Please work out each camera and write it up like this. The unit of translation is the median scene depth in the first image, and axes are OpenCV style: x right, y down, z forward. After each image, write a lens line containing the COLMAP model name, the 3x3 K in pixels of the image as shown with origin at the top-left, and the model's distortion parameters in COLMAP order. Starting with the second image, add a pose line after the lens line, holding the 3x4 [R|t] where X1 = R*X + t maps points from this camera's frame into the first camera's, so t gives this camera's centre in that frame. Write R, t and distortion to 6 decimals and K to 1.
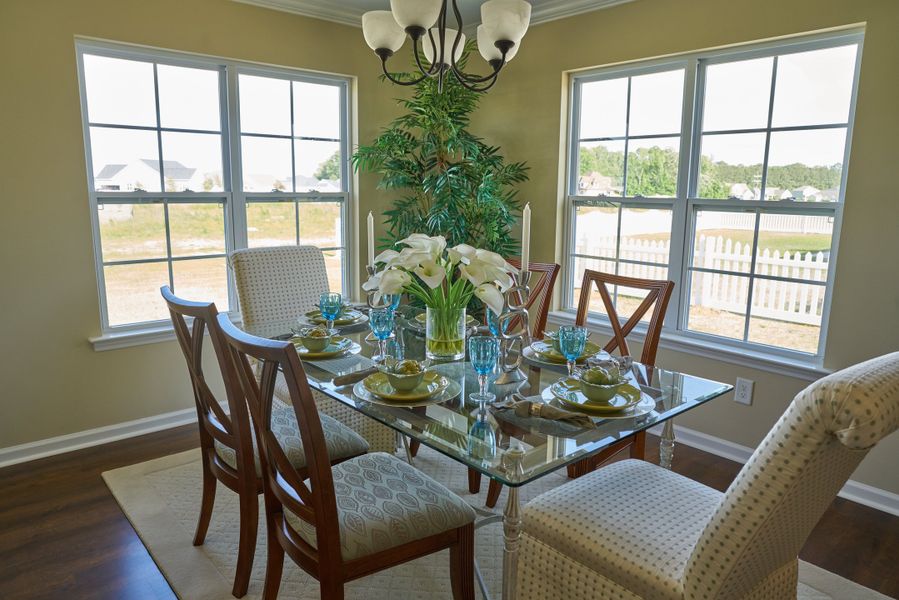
lens RADIAL K [[608.4, 0, 457.4], [0, 608.4, 288.2], [0, 0, 1]] dist [-0.057166, 0.047326]
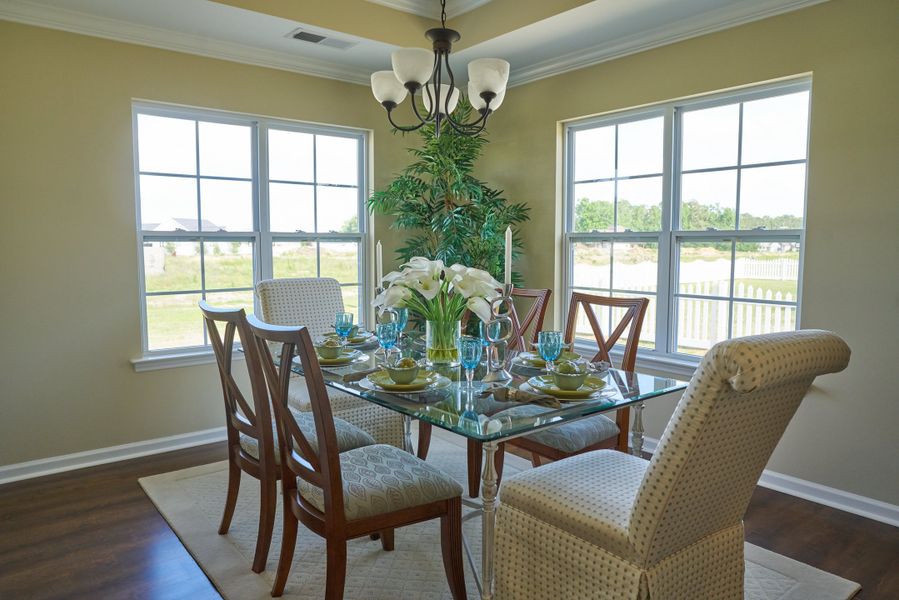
lens RADIAL K [[608.4, 0, 457.6], [0, 608.4, 283.3], [0, 0, 1]] dist [-0.057166, 0.047326]
pose [[0.999203, -0.009541, -0.038756, 0.044256], [0.005706, 0.995181, -0.097891, 0.061907], [0.039503, 0.097592, 0.994442, -0.118238]]
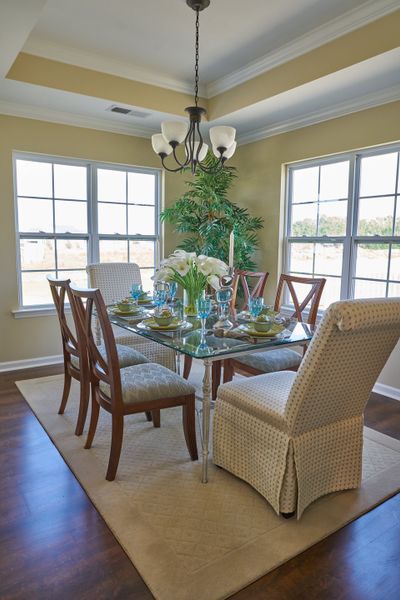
lens RADIAL K [[406.1, 0, 207.4], [0, 406.1, 285.9], [0, 0, 1]] dist [-0.057166, 0.047326]
pose [[0.993962, 0.012088, -0.109060, 0.129780], [-0.018578, 0.998104, -0.058686, 0.077061], [0.108144, 0.060358, 0.992301, -0.184167]]
